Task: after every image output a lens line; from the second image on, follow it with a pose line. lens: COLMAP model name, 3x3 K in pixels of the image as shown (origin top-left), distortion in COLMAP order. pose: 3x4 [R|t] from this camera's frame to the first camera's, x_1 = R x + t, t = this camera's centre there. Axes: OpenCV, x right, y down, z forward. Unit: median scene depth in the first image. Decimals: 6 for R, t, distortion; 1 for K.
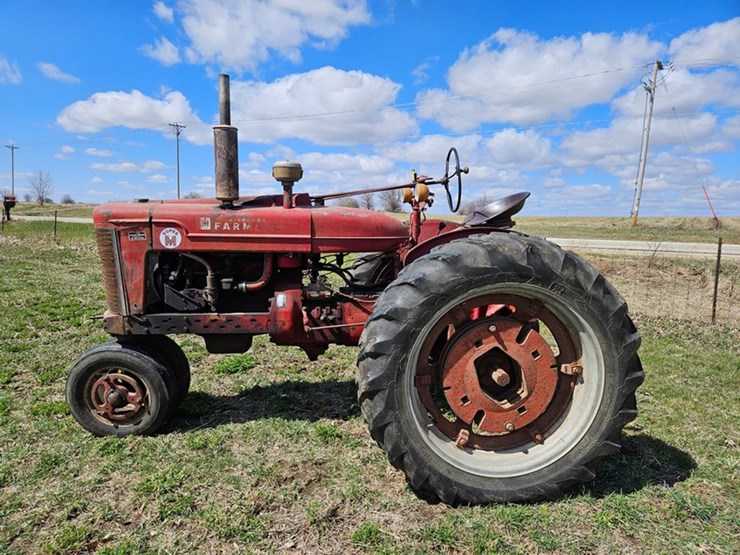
lens RADIAL K [[480.8, 0, 362.4], [0, 480.8, 270.8], [0, 0, 1]] dist [0.071810, -0.052305]
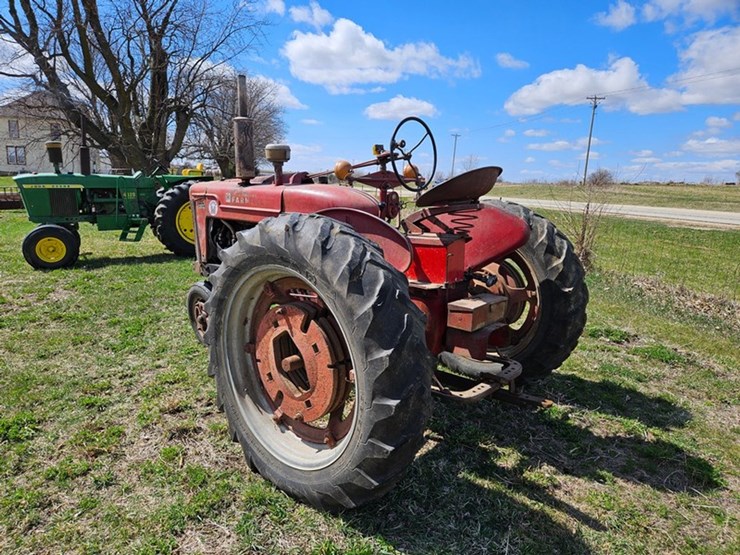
lens RADIAL K [[491.4, 0, 370.0], [0, 491.4, 277.5], [0, 0, 1]] dist [0.070755, -0.051919]
pose [[0.697206, 0.136220, -0.703809, 0.874845], [-0.098938, 0.990669, 0.093731, -0.047558], [0.710010, 0.004284, 0.704178, 0.343666]]
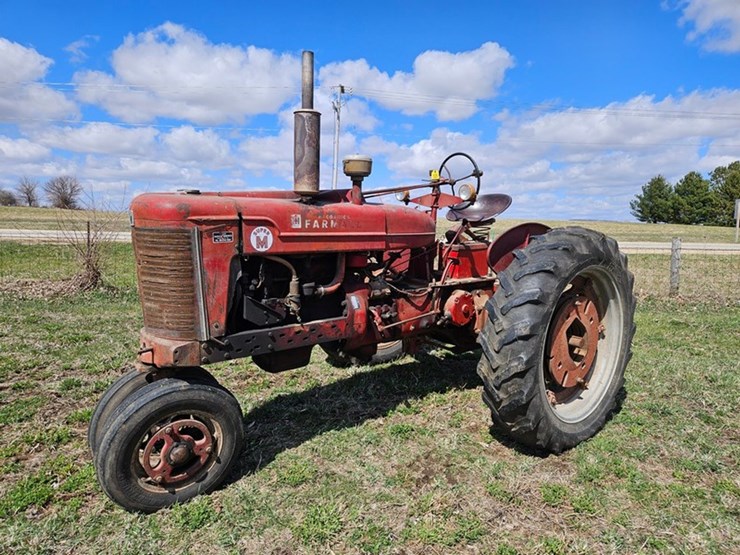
lens RADIAL K [[480.1, 0, 364.1], [0, 480.1, 268.3], [0, 0, 1]] dist [0.070204, -0.043875]
pose [[0.821440, -0.059803, 0.567151, -0.709965], [0.061423, 0.997979, 0.016269, -0.019743], [-0.566977, 0.021472, 0.823453, 0.222417]]
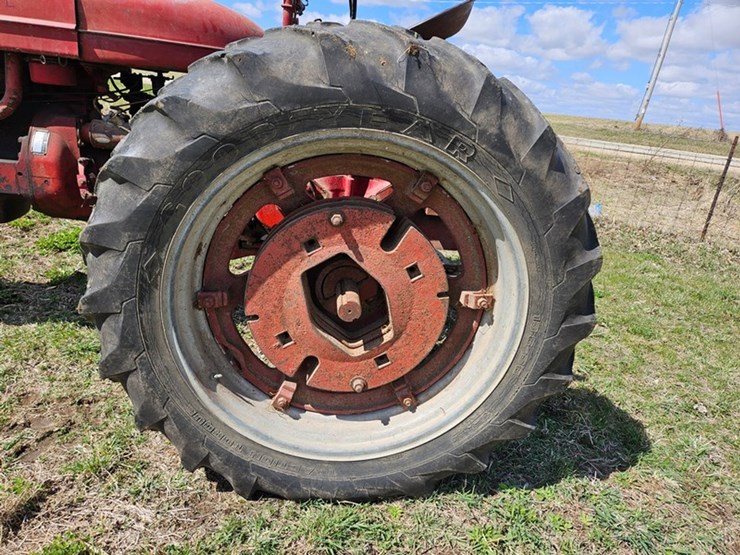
lens RADIAL K [[480.1, 0, 364.1], [0, 480.1, 268.3], [0, 0, 1]] dist [0.070204, -0.043875]
pose [[0.995457, 0.086640, 0.039481, 0.227984], [-0.093300, 0.970325, 0.223080, 0.041457], [-0.018982, -0.225750, 0.974000, 0.381308]]
